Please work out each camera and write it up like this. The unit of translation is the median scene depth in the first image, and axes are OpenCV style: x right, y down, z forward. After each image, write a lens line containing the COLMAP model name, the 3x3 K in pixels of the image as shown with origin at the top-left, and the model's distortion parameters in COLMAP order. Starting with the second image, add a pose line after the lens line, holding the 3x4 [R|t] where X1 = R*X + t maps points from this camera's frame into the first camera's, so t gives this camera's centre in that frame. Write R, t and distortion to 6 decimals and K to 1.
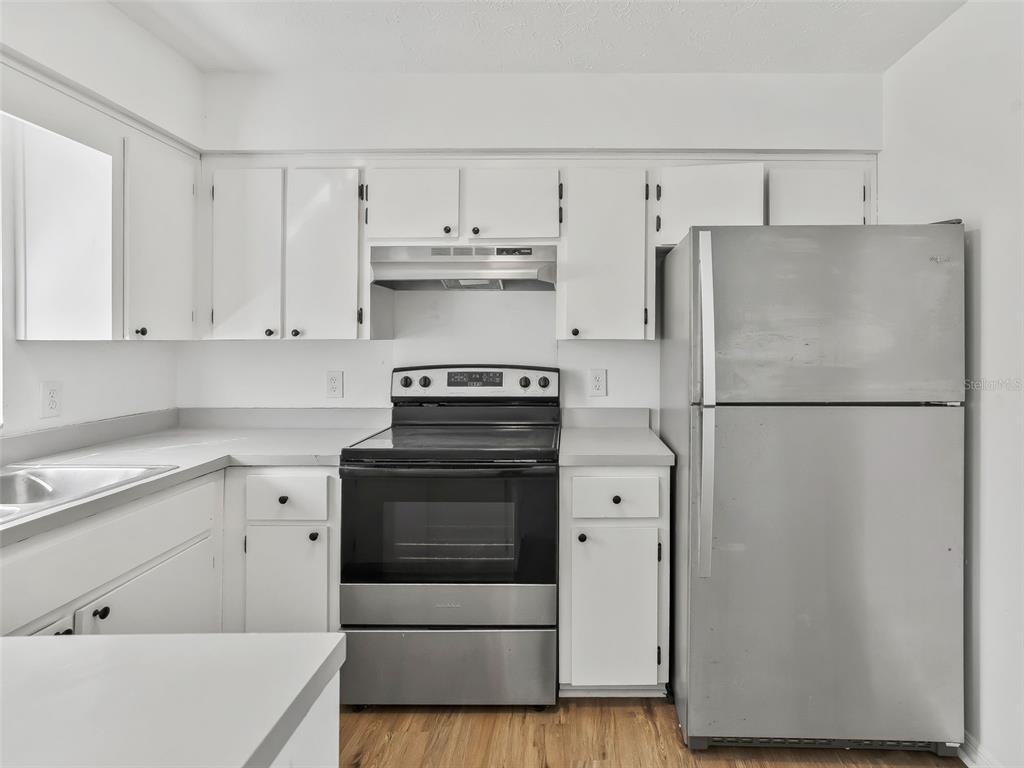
lens RADIAL K [[563.2, 0, 564.4], [0, 563.2, 320.3], [0, 0, 1]] dist [-0.030439, 0.011915]
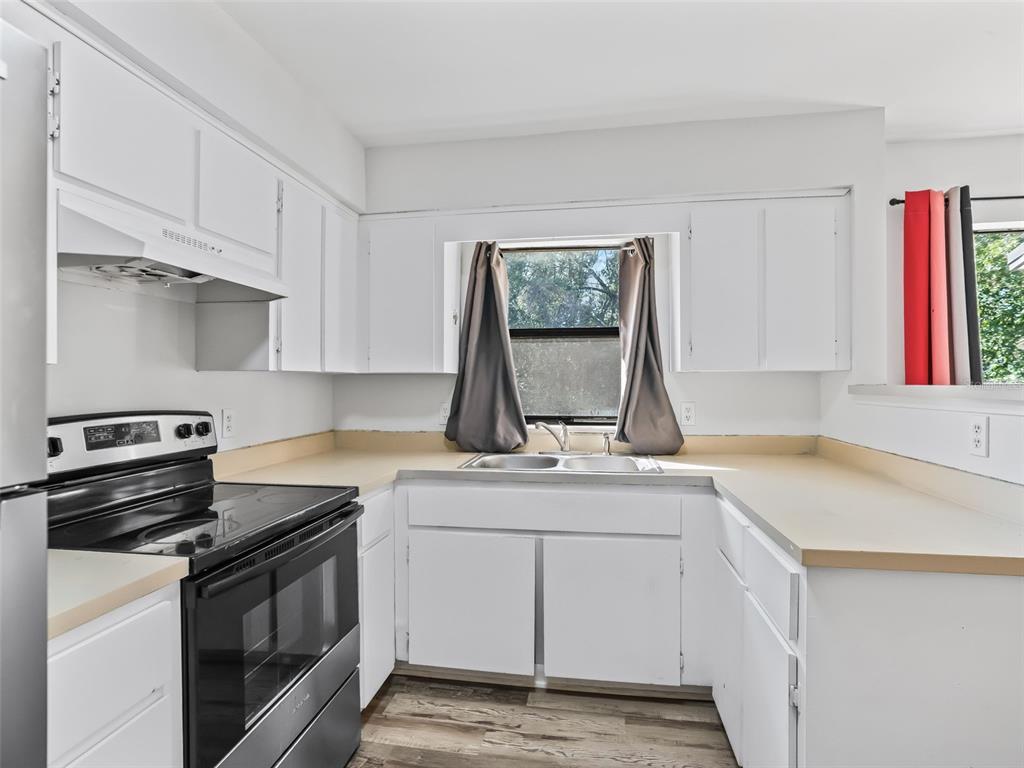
lens RADIAL K [[563.2, 0, 536.4], [0, 563.2, 375.7], [0, 0, 1]] dist [-0.030439, 0.011915]
pose [[0.145614, 0.004903, 0.989329, -0.789788], [-0.023671, 0.999719, -0.001470, 0.028985], [-0.989058, -0.023204, 0.145689, 0.479405]]
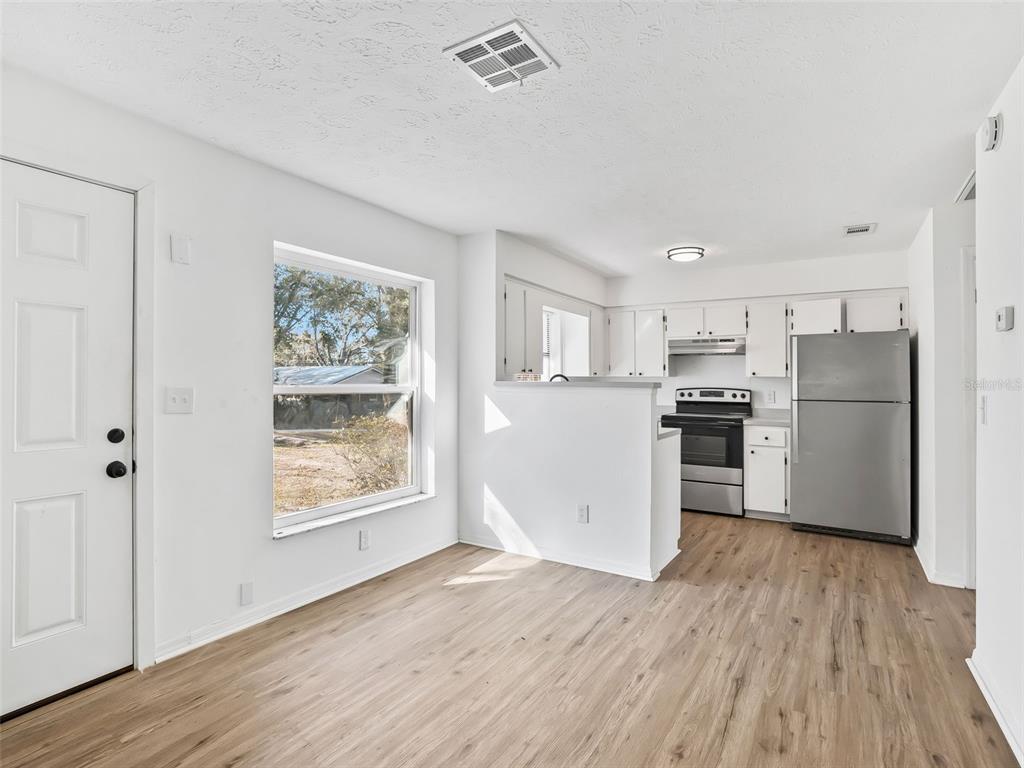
lens RADIAL K [[563.2, 0, 522.1], [0, 563.2, 362.9], [0, 0, 1]] dist [-0.030439, 0.011915]
pose [[0.870699, -0.010829, -0.491697, 0.329748], [0.012494, 0.999922, 0.000103, -0.036978], [0.491657, -0.006233, 0.870766, -1.542347]]
